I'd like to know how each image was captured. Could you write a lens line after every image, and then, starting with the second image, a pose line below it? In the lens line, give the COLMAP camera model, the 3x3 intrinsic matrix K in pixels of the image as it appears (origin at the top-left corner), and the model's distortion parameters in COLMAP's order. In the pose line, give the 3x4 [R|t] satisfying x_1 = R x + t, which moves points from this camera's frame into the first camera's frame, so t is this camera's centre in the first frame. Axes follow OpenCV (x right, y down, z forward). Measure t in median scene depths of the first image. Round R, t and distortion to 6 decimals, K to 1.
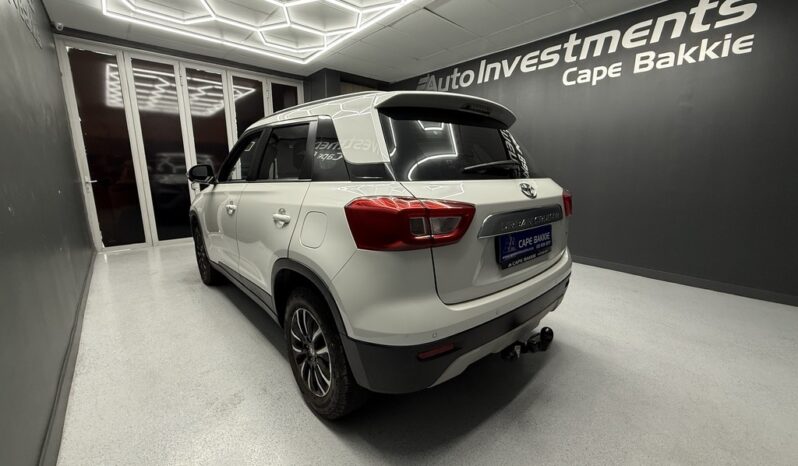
lens RADIAL K [[318.3, 0, 395.7], [0, 318.3, 232.0], [0, 0, 1]] dist [-0.000658, 0.000385]
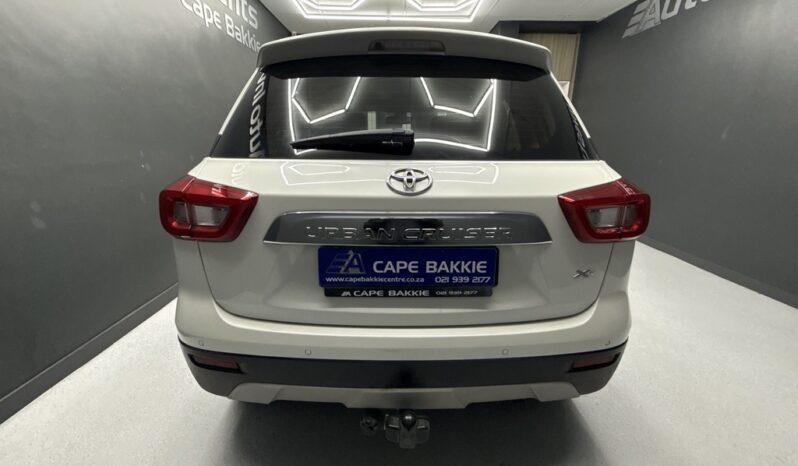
lens RADIAL K [[317.2, 0, 397.0], [0, 317.2, 232.0], [0, 0, 1]] dist [-0.001242, -0.000160]
pose [[0.758607, 0.182105, -0.625583, 0.794129], [-0.125764, 0.983017, 0.133646, -0.116255], [0.639296, -0.022709, 0.768626, 0.550233]]
